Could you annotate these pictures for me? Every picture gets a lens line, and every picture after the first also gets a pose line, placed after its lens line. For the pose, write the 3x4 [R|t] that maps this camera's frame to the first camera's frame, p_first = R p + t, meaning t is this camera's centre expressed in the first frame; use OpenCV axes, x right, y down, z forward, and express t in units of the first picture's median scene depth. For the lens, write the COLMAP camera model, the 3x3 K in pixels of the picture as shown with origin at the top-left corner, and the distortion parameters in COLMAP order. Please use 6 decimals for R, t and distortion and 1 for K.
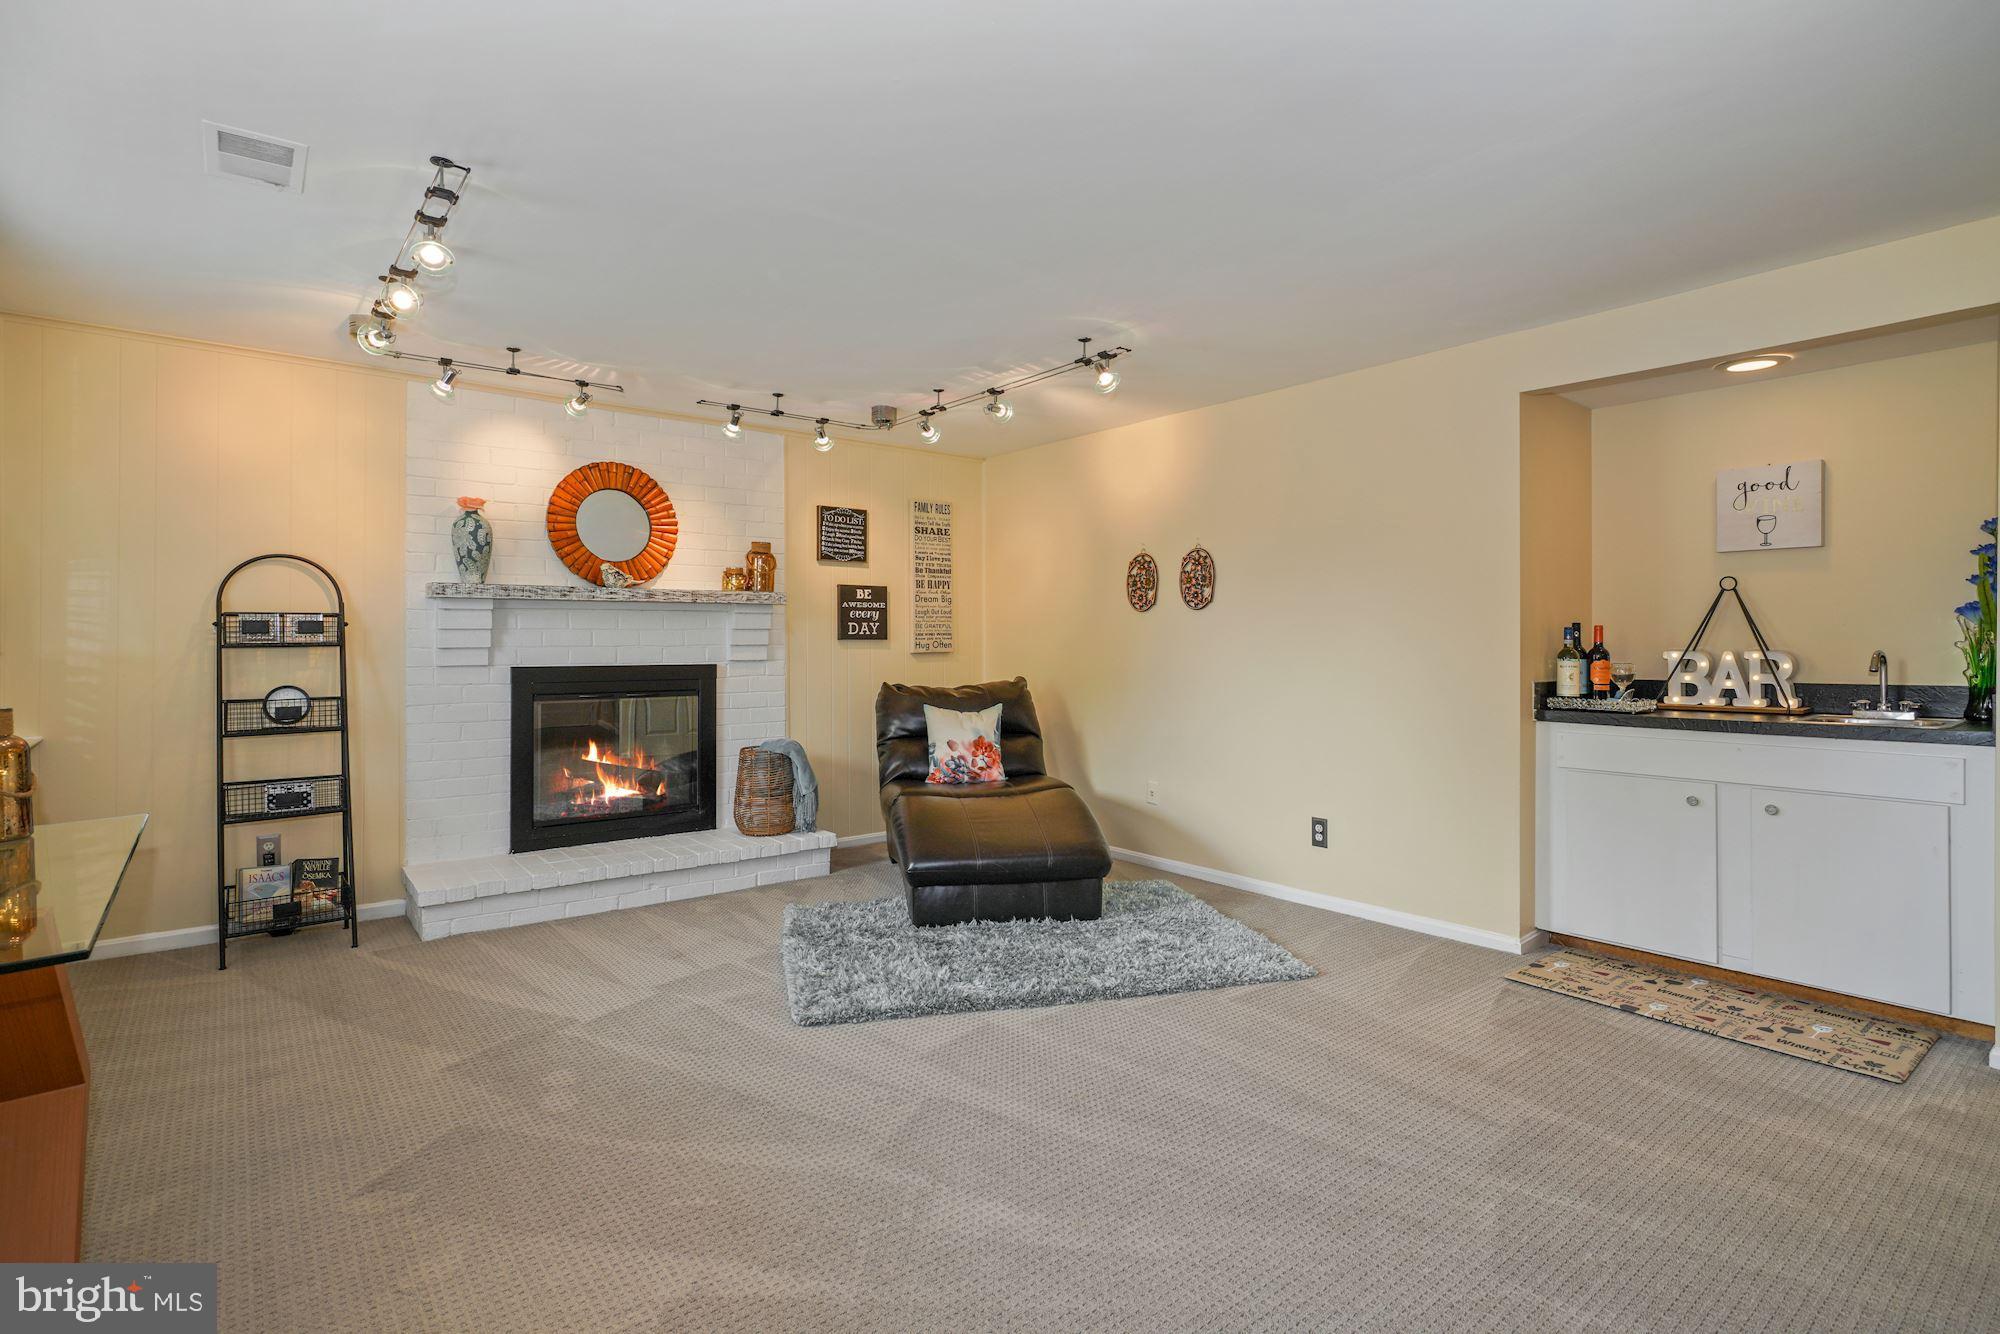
lens RADIAL K [[966.6, 0, 998.2], [0, 966.6, 648.1], [0, 0, 1]] dist [0.019747, -0.013597]
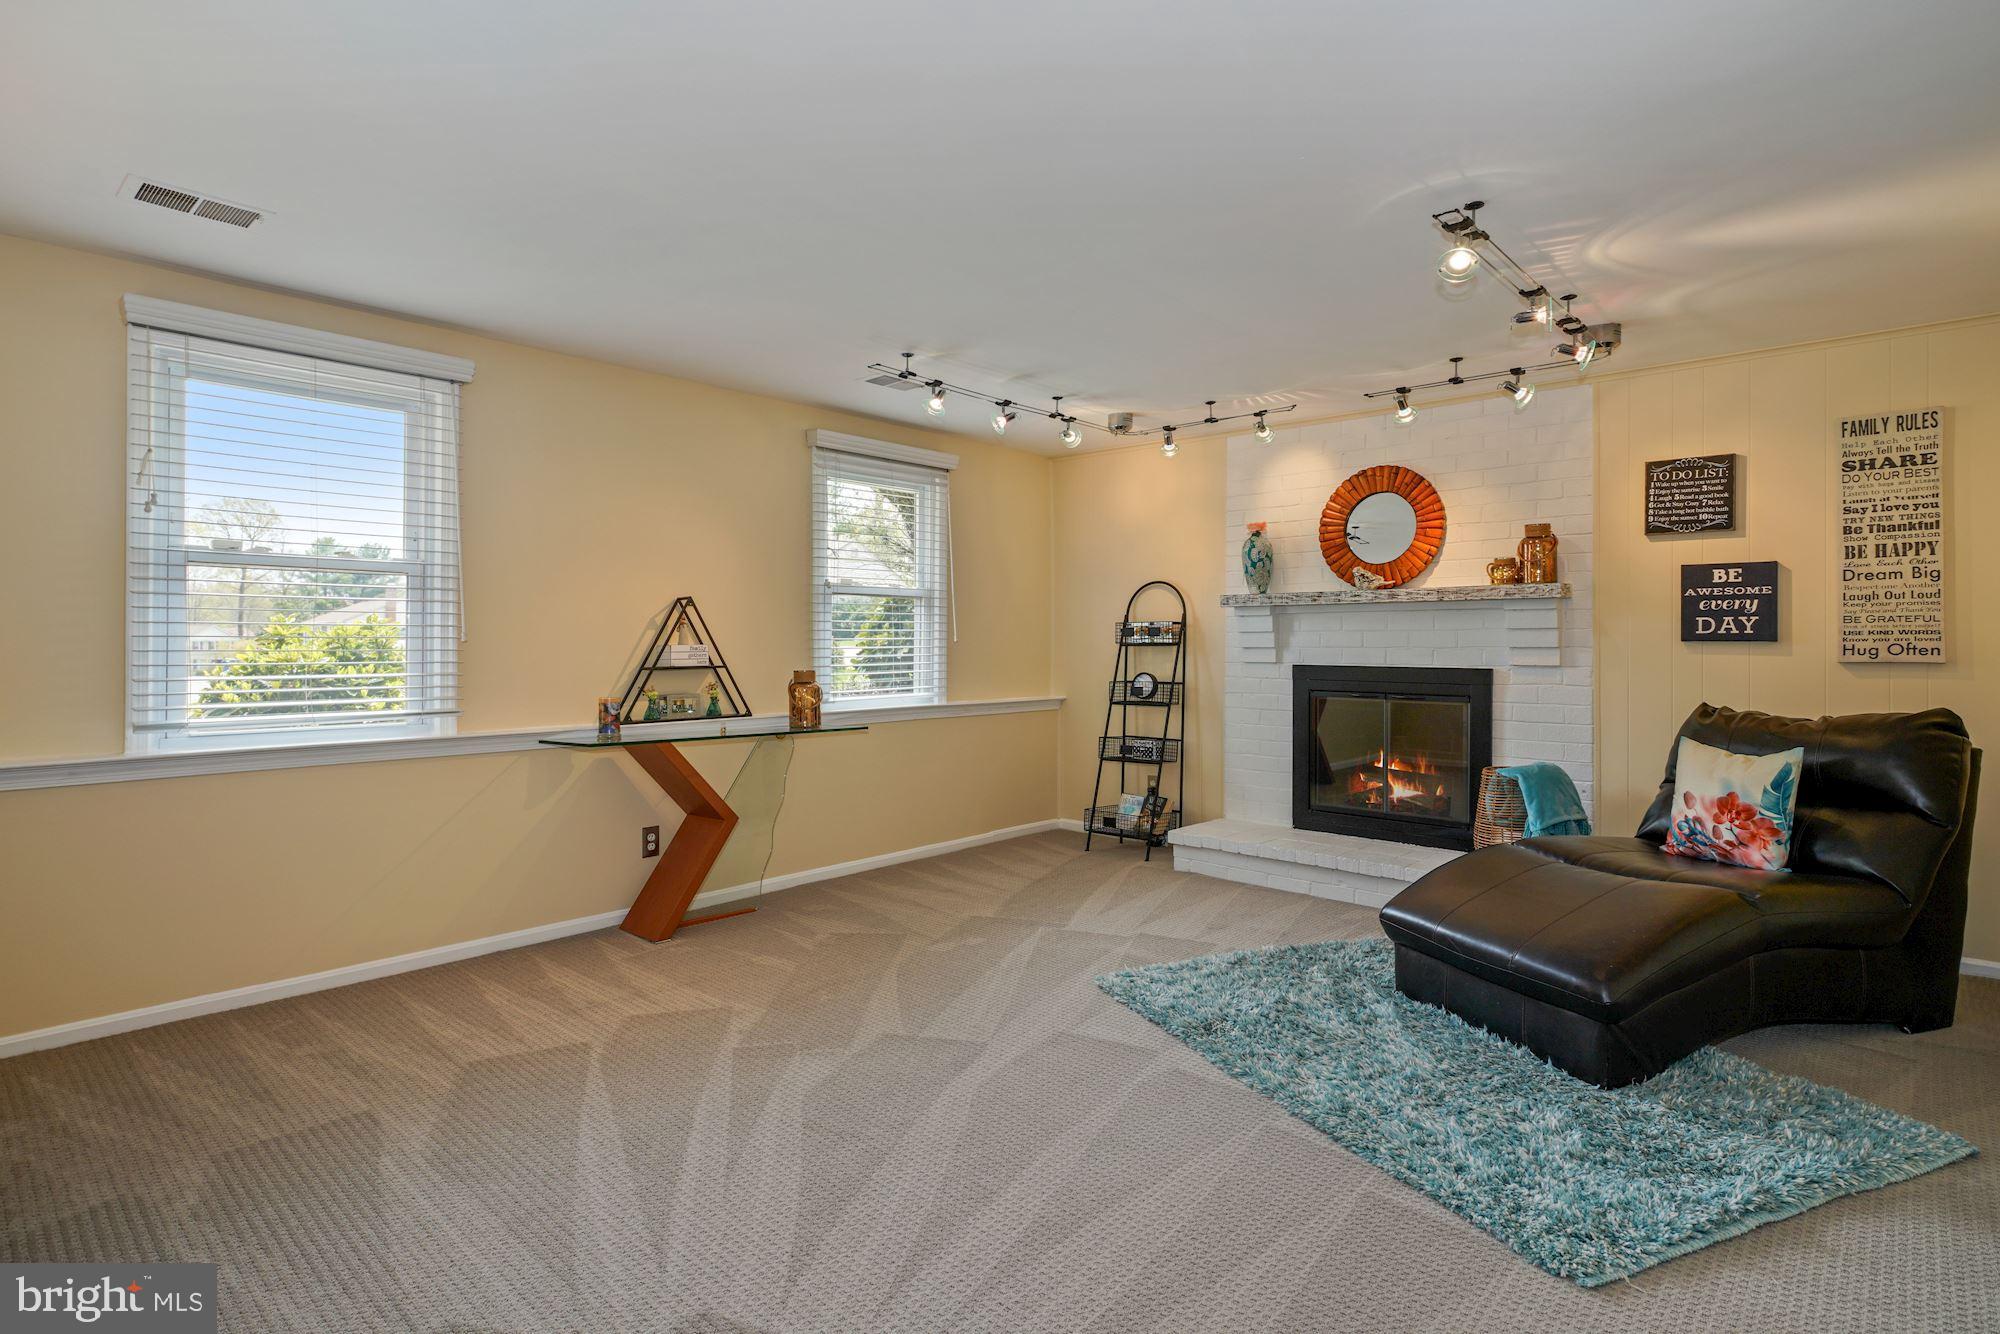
lens RADIAL K [[1033.0, 0, 1005.4], [0, 1033.0, 637.4], [0, 0, 1]] dist [0.000781, 0.000540]
pose [[0.163084, -0.004686, -0.986601, 0.568328], [-0.012173, 0.999903, -0.006762, -0.000288], [0.986537, 0.013113, 0.163011, 0.414609]]
